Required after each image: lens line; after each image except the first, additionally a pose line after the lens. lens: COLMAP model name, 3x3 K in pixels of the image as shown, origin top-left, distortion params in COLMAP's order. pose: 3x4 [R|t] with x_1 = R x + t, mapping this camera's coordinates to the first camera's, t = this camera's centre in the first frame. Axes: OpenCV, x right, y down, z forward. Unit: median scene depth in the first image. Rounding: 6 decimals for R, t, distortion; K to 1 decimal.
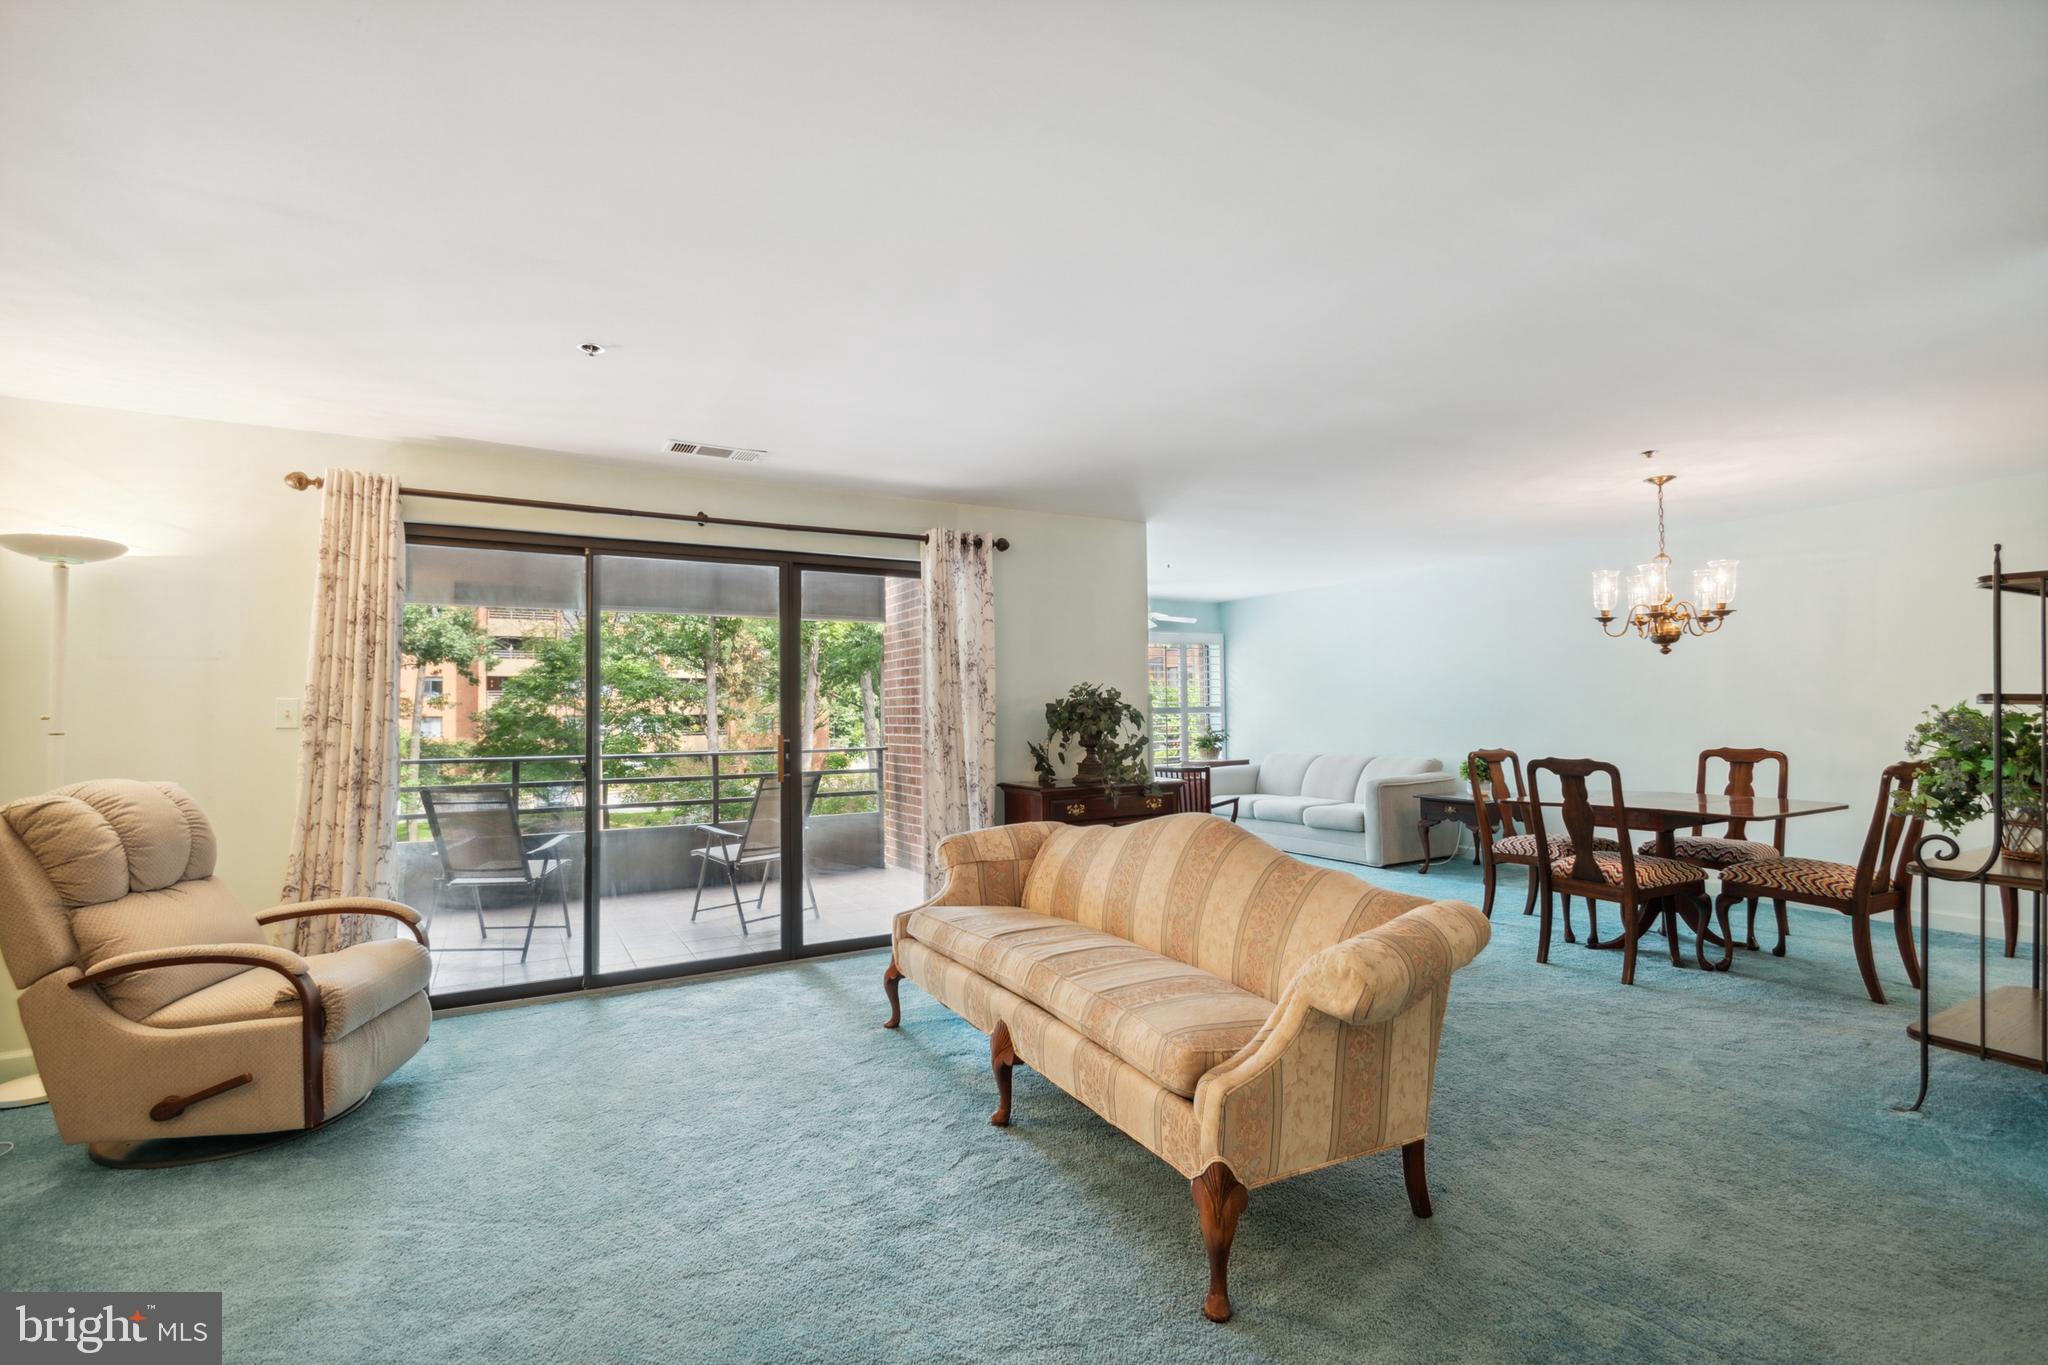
lens RADIAL K [[937.6, 0, 997.0], [0, 937.6, 678.5], [0, 0, 1]] dist [0.017234, -0.000566]
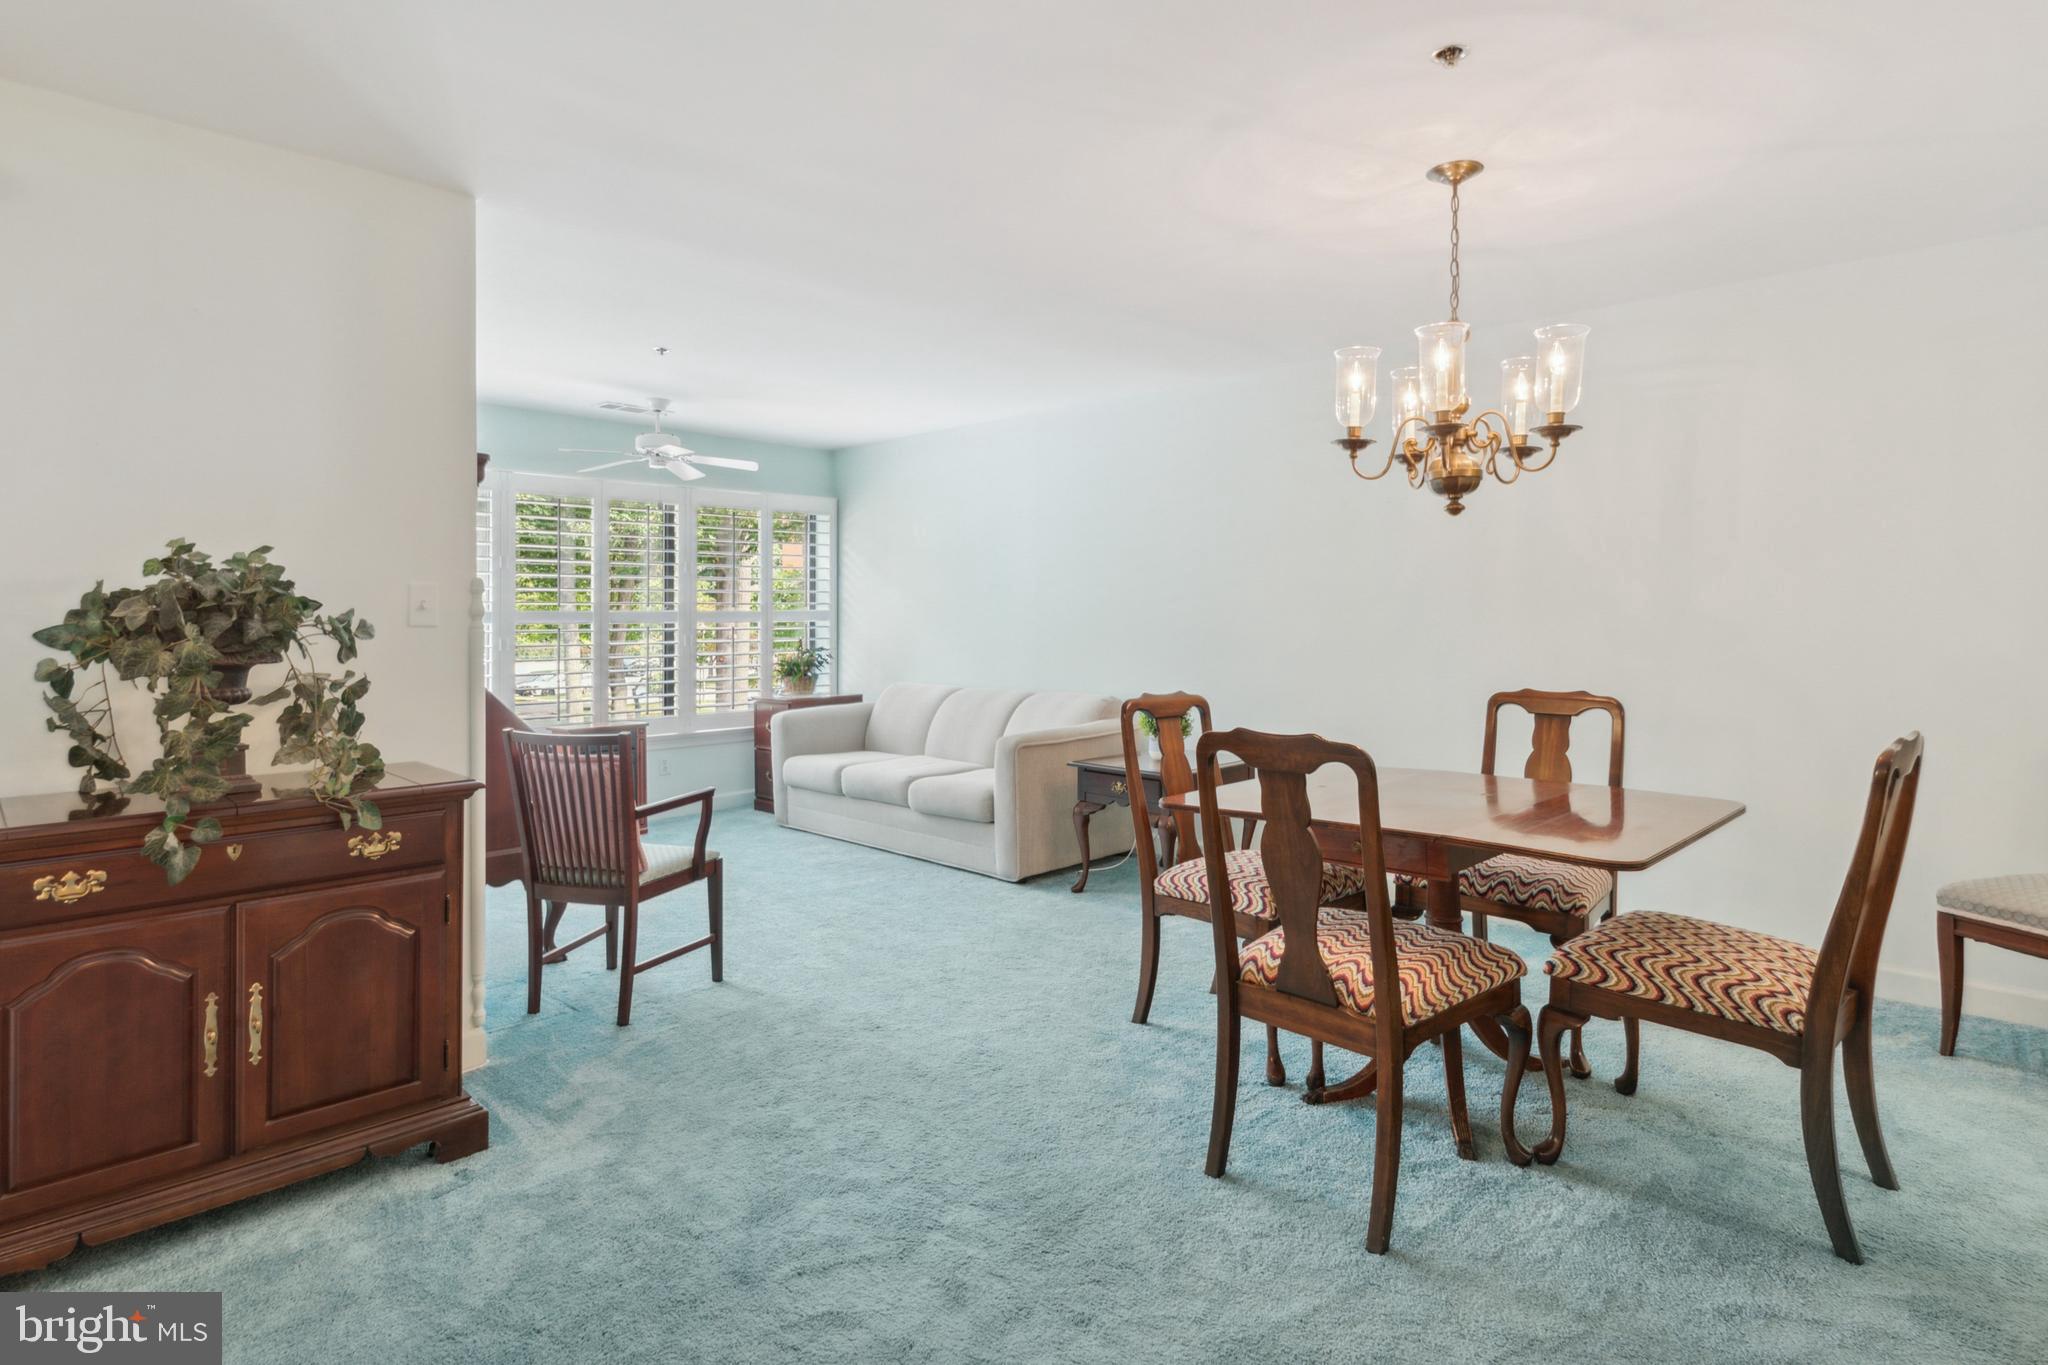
lens RADIAL K [[1091.1, 0, 1023.5], [0, 1091.1, 608.0], [0, 0, 1]] dist [0.025288, 0.000721]
pose [[0.960003, 0.012241, 0.279723, 0.314814], [-0.019449, 0.999546, 0.023009, 0.015683], [-0.279315, -0.027530, 0.959805, 0.490416]]
